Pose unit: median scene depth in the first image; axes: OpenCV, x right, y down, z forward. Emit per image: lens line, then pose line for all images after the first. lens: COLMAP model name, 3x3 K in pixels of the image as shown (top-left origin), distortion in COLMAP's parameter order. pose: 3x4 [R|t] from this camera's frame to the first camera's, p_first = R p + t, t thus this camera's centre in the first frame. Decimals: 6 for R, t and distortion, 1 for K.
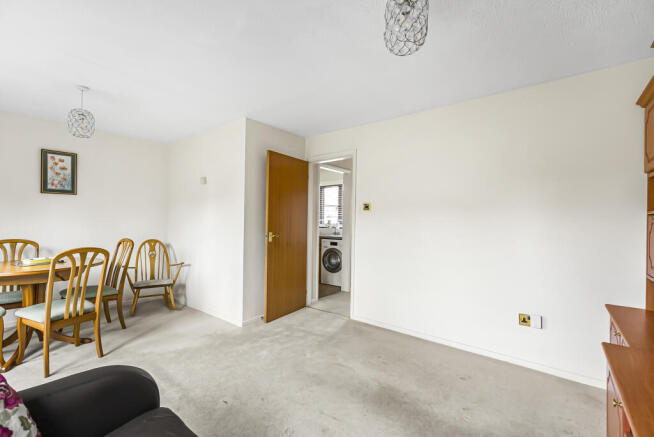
lens RADIAL K [[287.1, 0, 326.8], [0, 287.1, 224.0], [0, 0, 1]] dist [-0.003122, 0.000349]
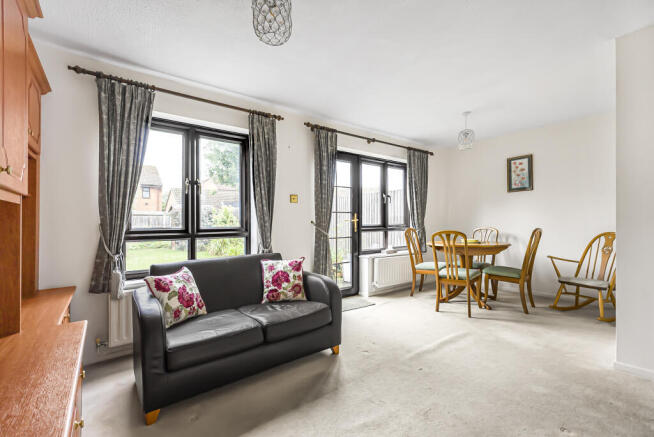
lens RADIAL K [[287.1, 0, 330.3], [0, 287.1, 217.8], [0, 0, 1]] dist [-0.003122, 0.000349]
pose [[-0.240893, -0.022290, -0.970296, 0.449242], [0.004176, 0.999703, -0.024003, 0.034700], [0.970543, -0.009834, -0.240729, 0.515249]]
